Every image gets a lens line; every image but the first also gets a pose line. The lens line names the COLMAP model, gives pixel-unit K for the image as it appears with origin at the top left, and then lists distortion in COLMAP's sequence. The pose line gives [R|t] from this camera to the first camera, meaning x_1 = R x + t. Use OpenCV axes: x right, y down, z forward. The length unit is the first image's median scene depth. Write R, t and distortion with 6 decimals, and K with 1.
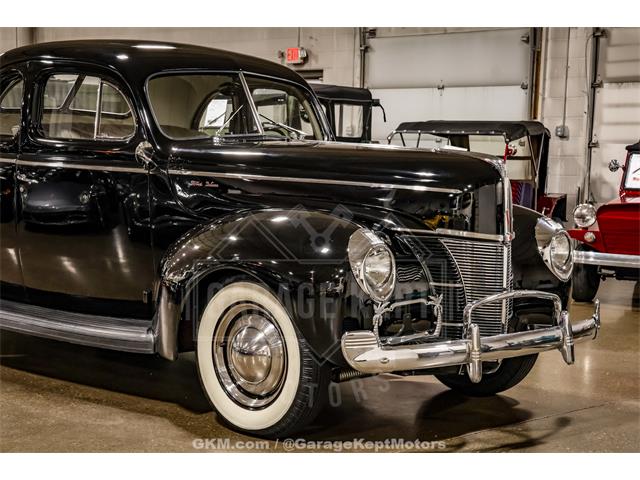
lens RADIAL K [[1271.9, 0, 320.0], [0, 1271.9, 240.0], [0, 0, 1]] dist [0.269887, 0.160721]
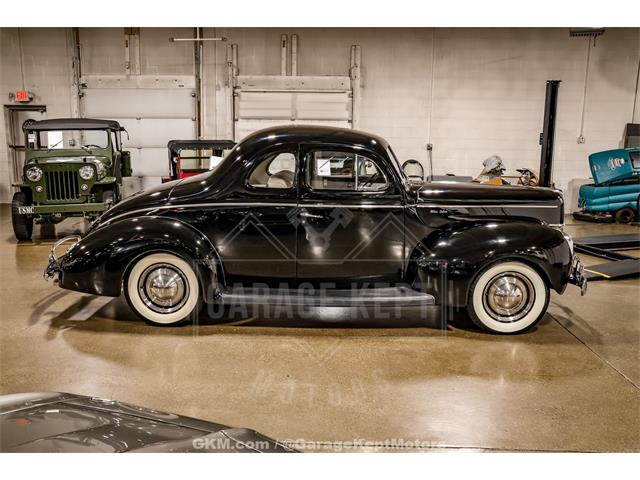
lens RADIAL K [[601.3, 0, 327.8], [0, 601.3, 251.7], [0, 0, 1]] dist [-0.010878, -0.001194]
pose [[0.738090, -0.151666, 0.657435, -0.795510], [0.061152, 0.985435, 0.158679, -0.134640], [-0.671925, -0.076916, 0.736614, 0.446998]]
